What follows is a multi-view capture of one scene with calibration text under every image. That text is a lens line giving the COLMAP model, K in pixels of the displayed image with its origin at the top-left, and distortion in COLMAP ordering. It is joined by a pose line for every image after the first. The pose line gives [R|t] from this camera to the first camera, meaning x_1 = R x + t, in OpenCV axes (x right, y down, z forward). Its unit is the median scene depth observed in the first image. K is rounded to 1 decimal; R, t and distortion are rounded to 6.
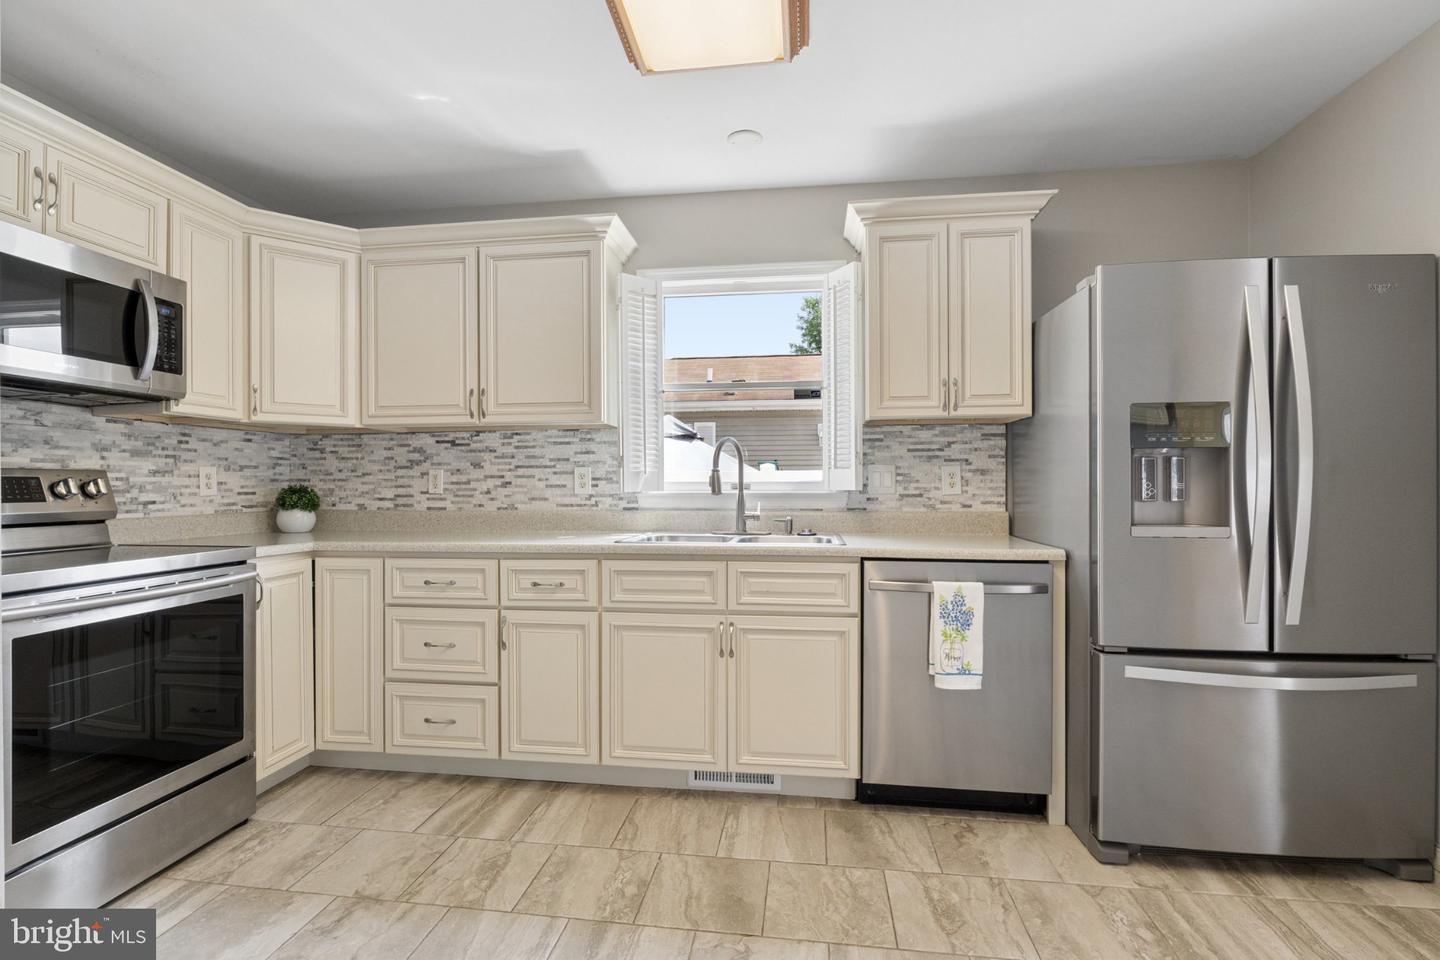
lens RADIAL K [[672.6, 0, 723.1], [0, 672.6, 485.9], [0, 0, 1]] dist [-0.002059, -0.000123]
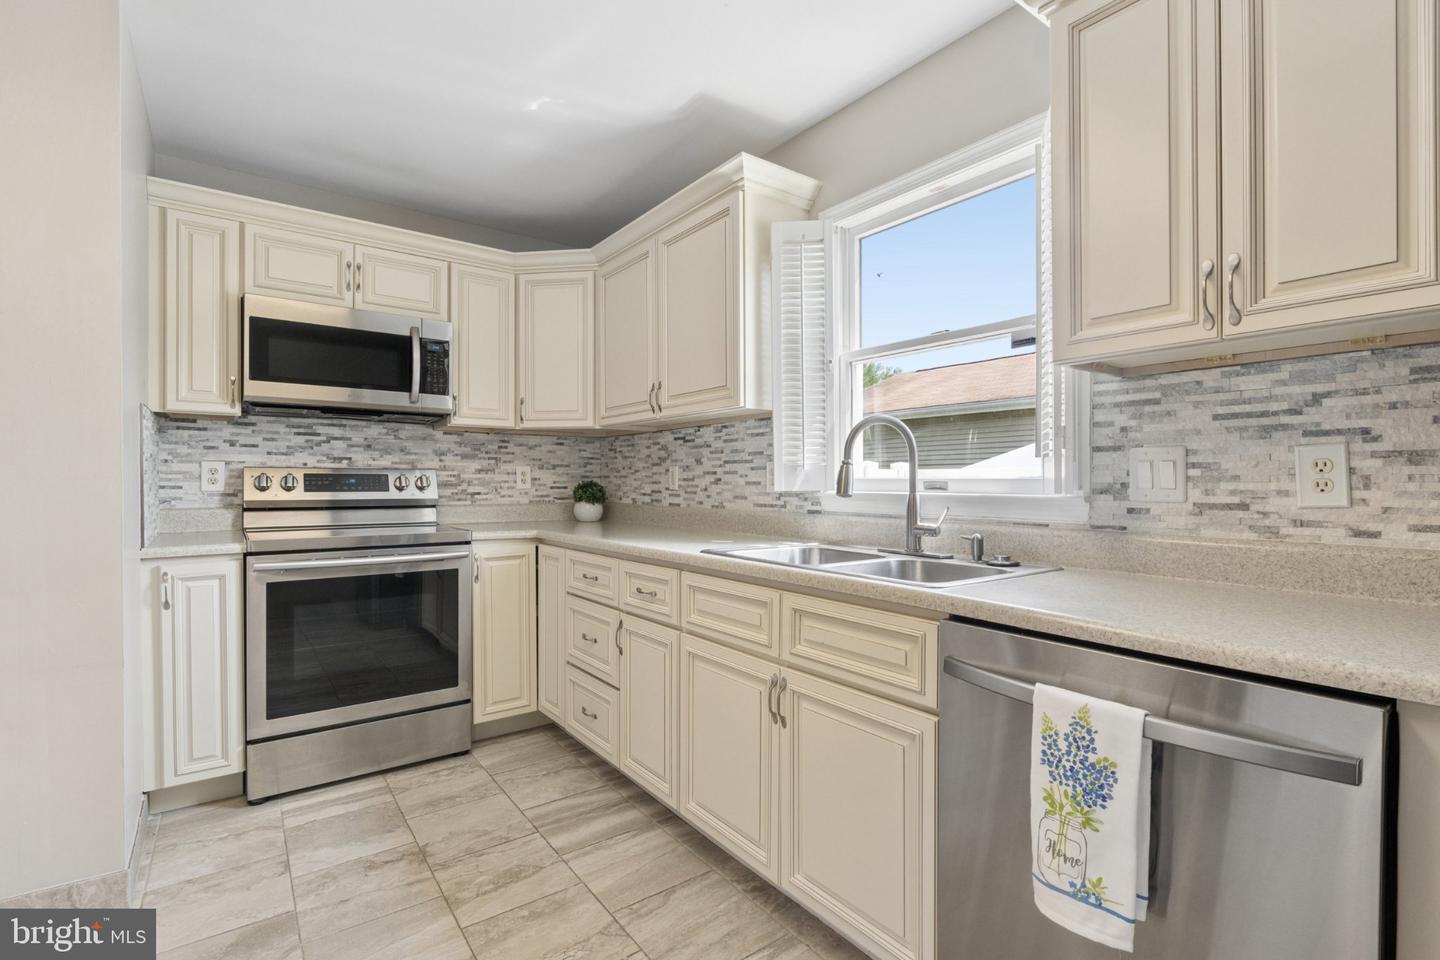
lens RADIAL K [[669.8, 0, 717.2], [0, 669.8, 486.6], [0, 0, 1]] dist [-0.004959, -0.000021]
pose [[0.689599, 0.010267, -0.724119, 0.386748], [-0.006604, 0.999947, 0.007889, -0.002200], [0.724162, -0.000658, 0.689630, 0.383866]]
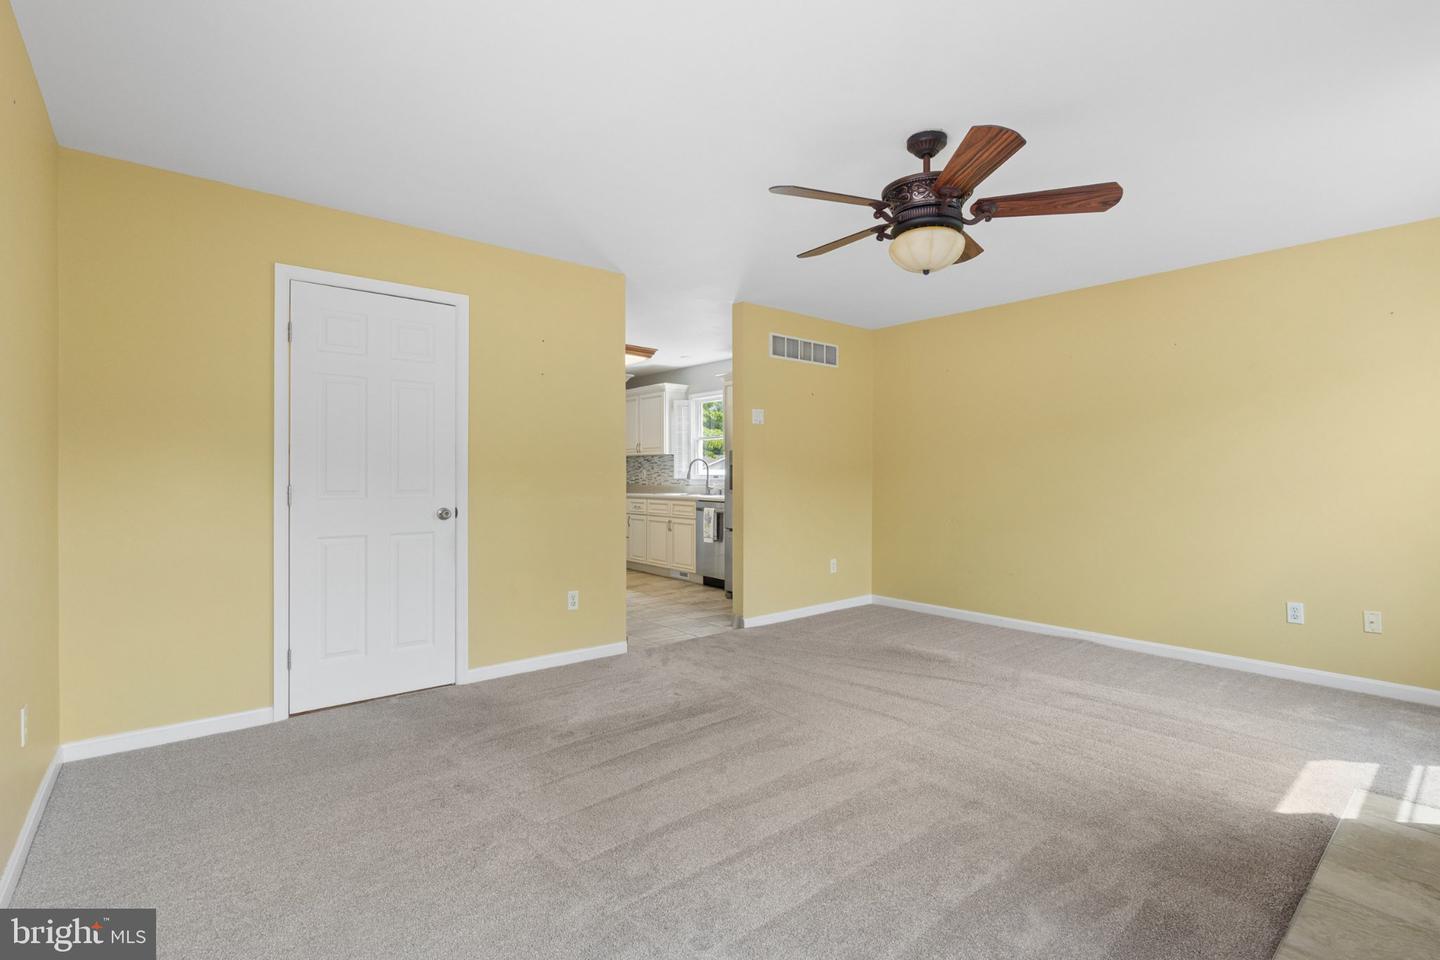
lens RADIAL K [[663.2, 0, 714.9], [0, 663.2, 477.5], [0, 0, 1]] dist [-0.008144, 0.000479]
pose [[0.729815, 0.006312, -0.683616, 1.848879], [-0.005757, 0.999979, 0.003086, -0.003366], [0.683621, 0.001683, 0.729836, -0.897846]]
